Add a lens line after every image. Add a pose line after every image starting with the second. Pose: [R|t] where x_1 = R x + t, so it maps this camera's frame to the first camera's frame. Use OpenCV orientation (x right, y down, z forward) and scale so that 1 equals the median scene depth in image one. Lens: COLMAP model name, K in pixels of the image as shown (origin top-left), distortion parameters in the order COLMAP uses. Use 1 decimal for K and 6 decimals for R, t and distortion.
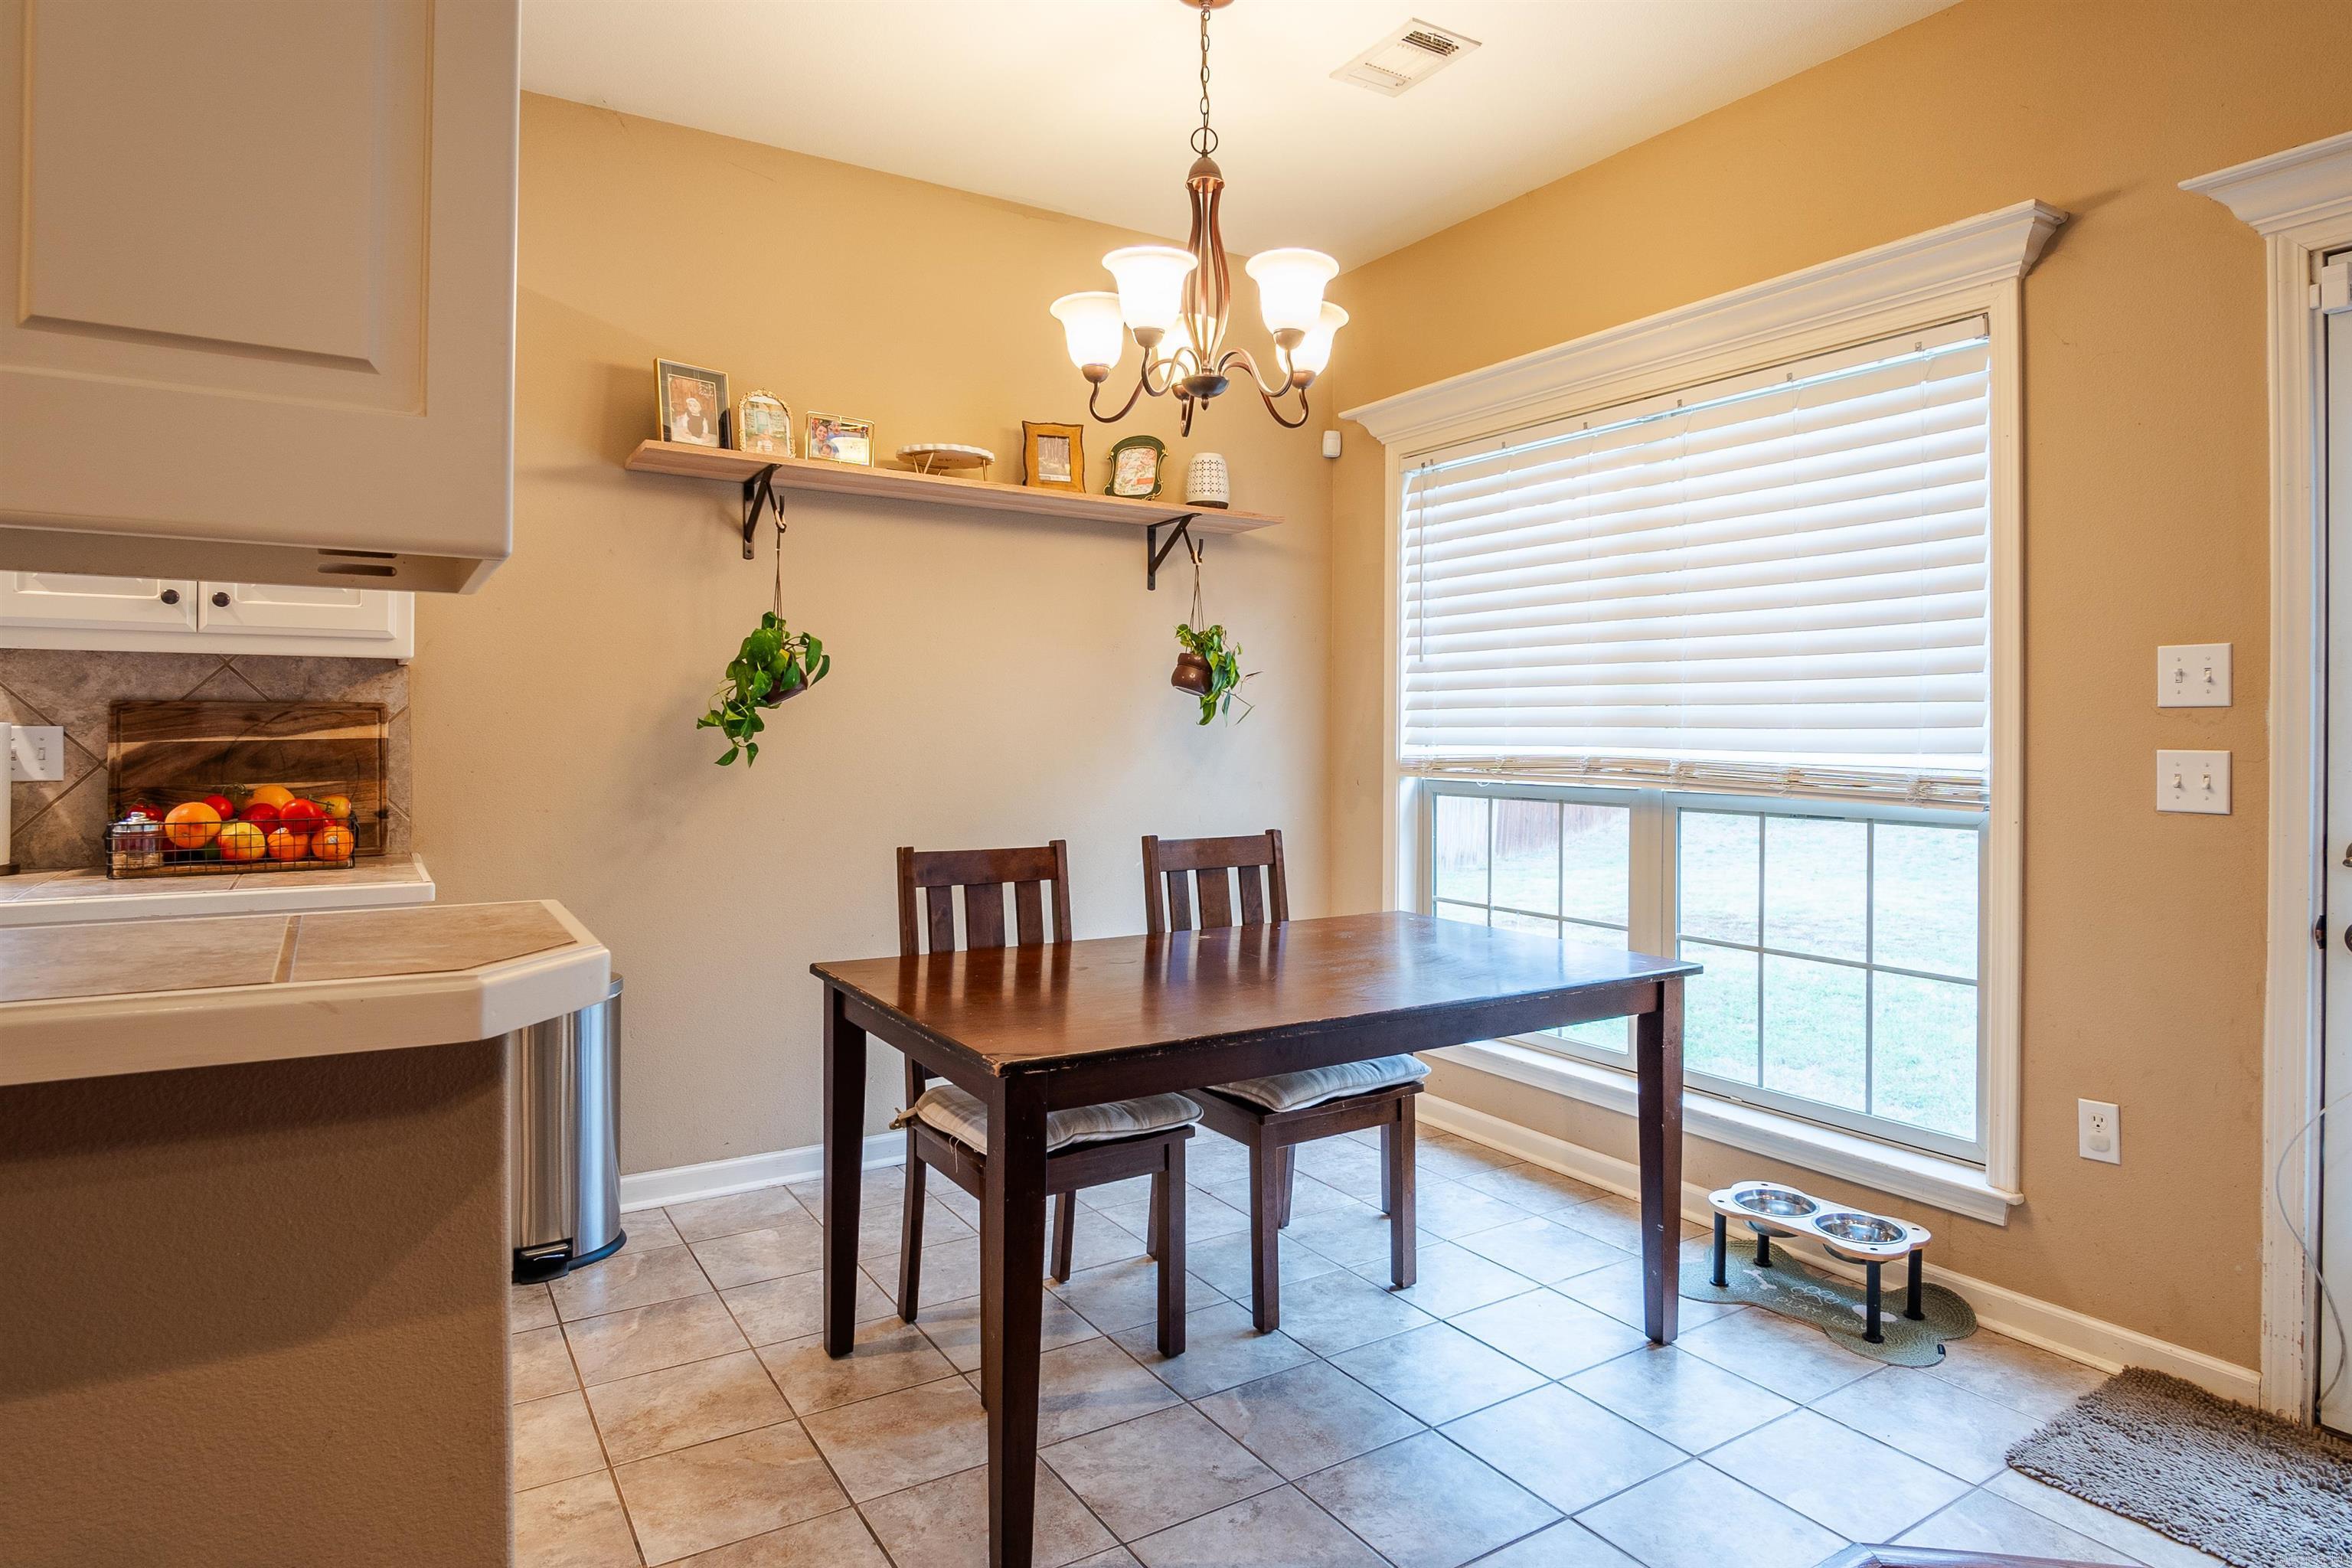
lens RADIAL K [[1326.4, 0, 1179.1], [0, 1326.4, 726.6], [0, 0, 1]] dist [-0.005100, -0.000554]
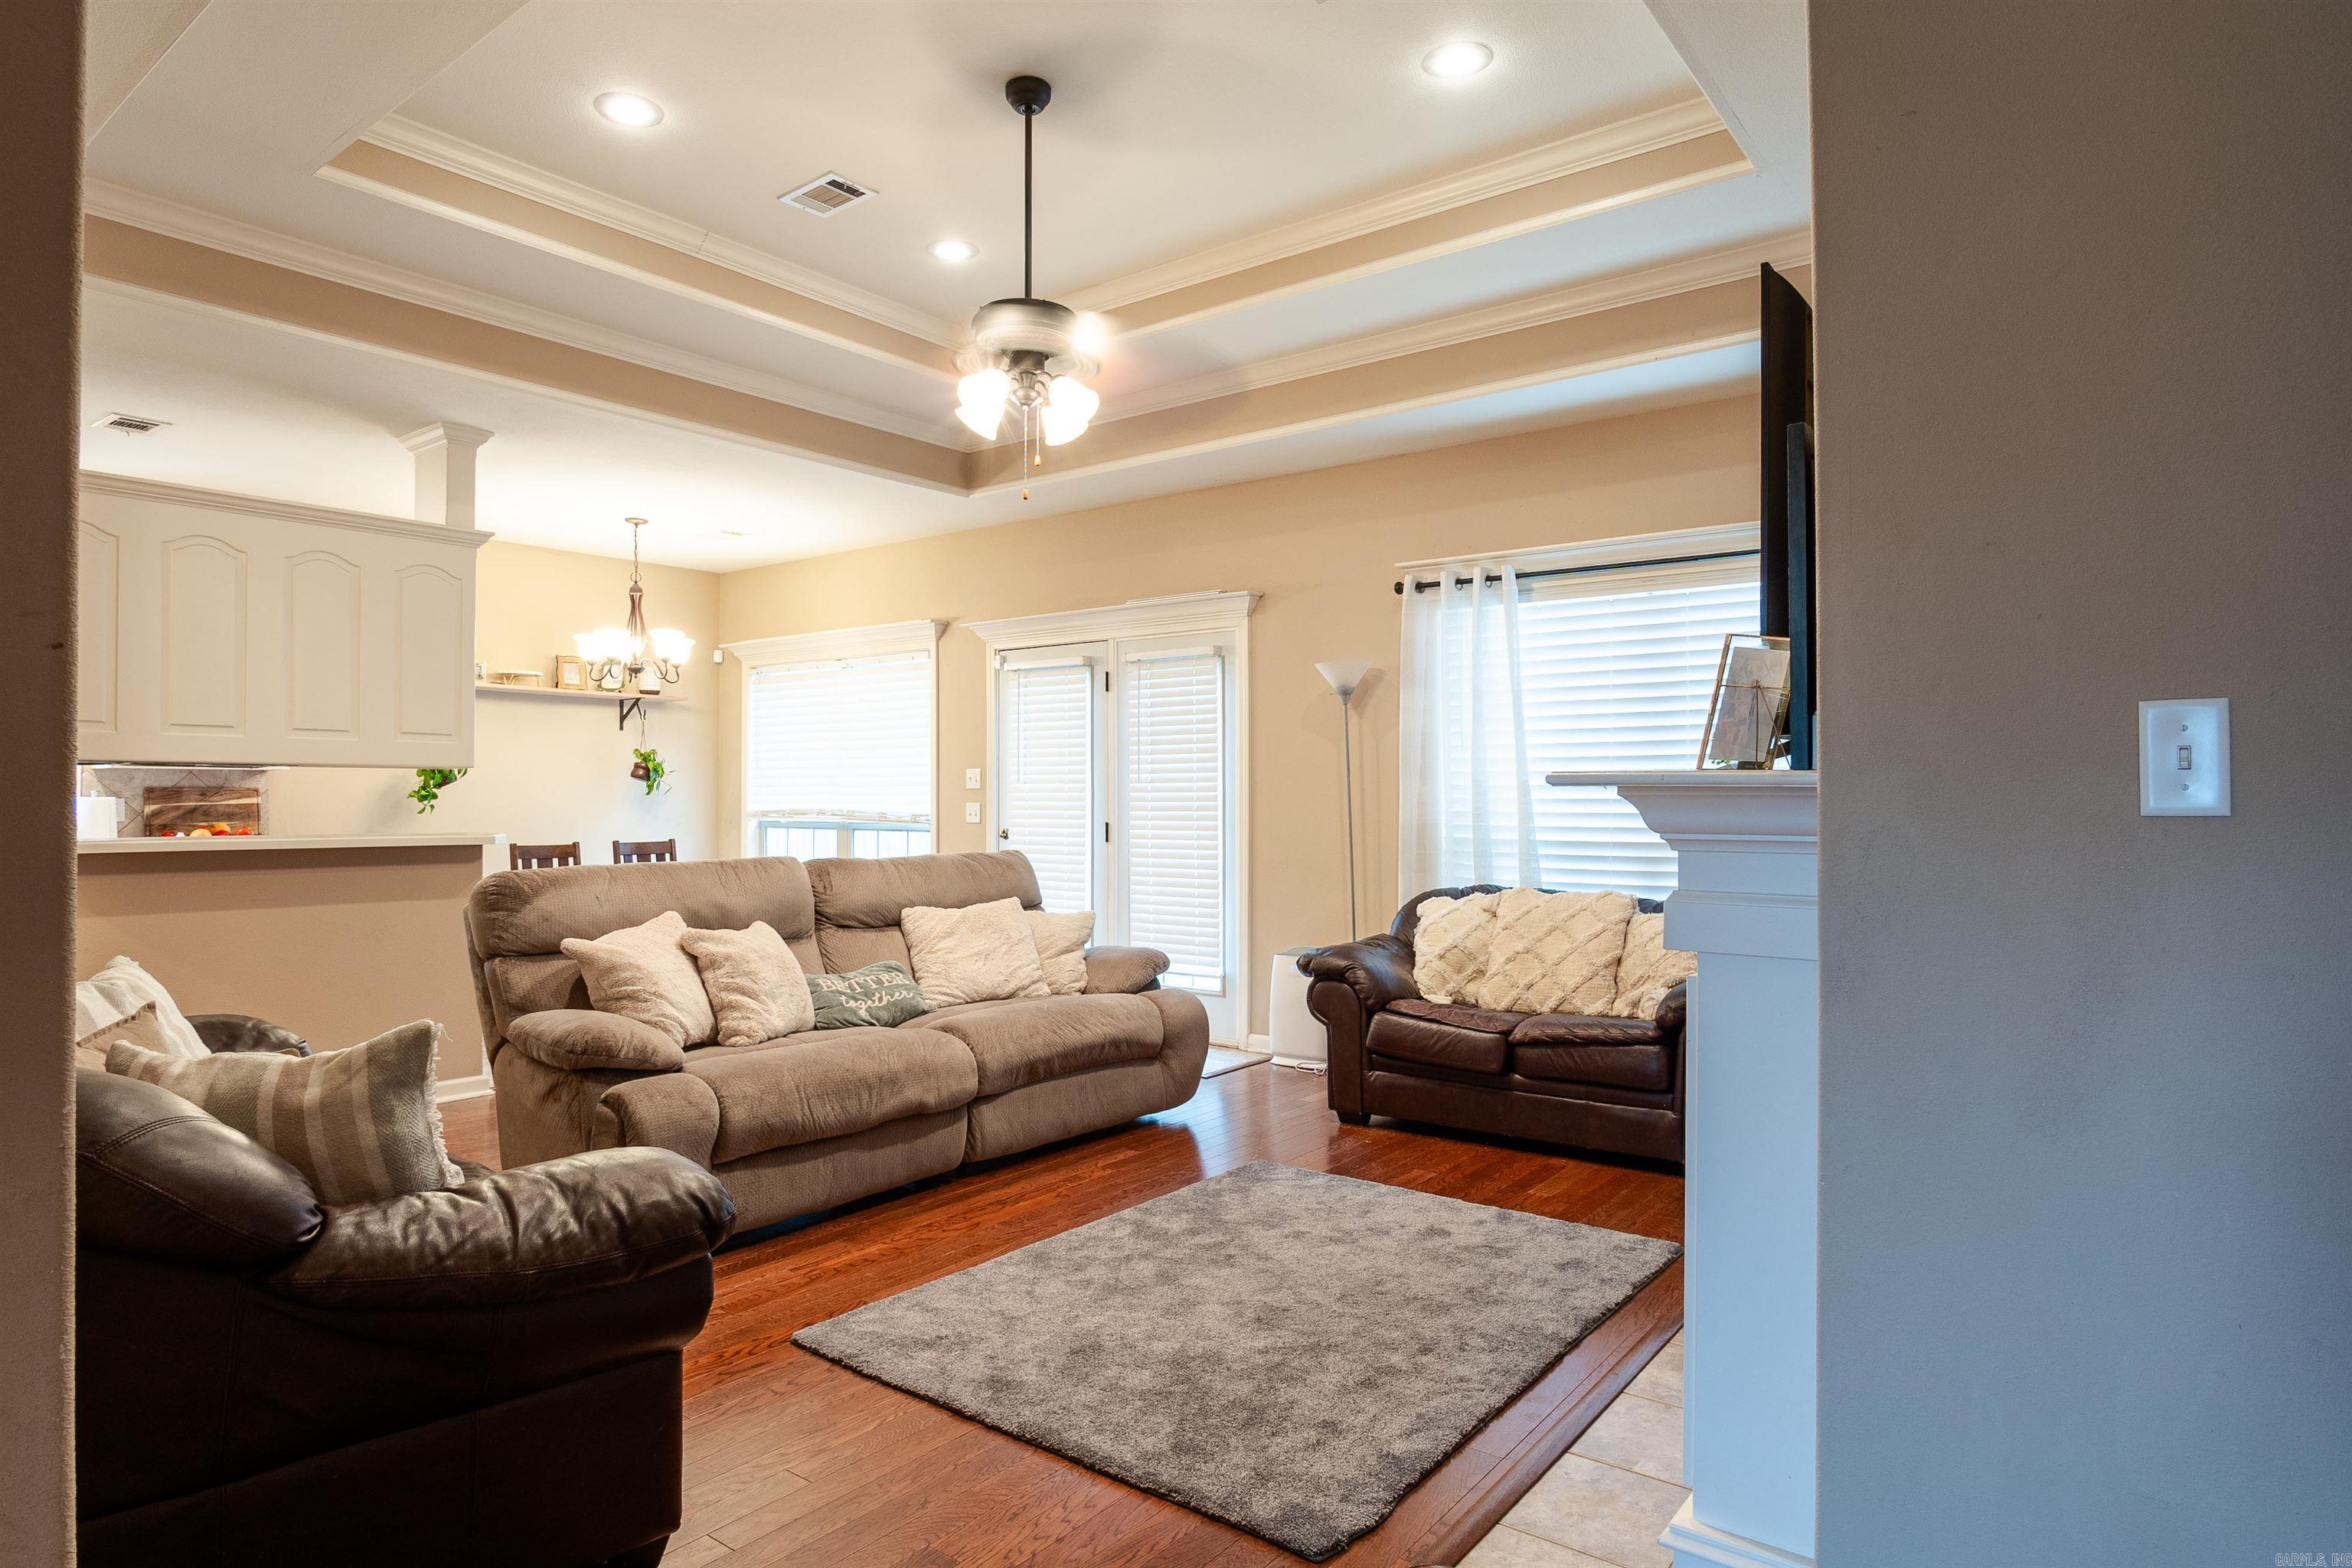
lens RADIAL K [[1327.1, 0, 1175.4], [0, 1327.1, 790.5], [0, 0, 1]] dist [-0.029558, 0.020281]
pose [[0.939127, -0.003230, 0.343555, 0.111394], [0.003997, 0.999991, -0.001526, -0.003221], [-0.343547, 0.002807, 0.939131, -1.667697]]
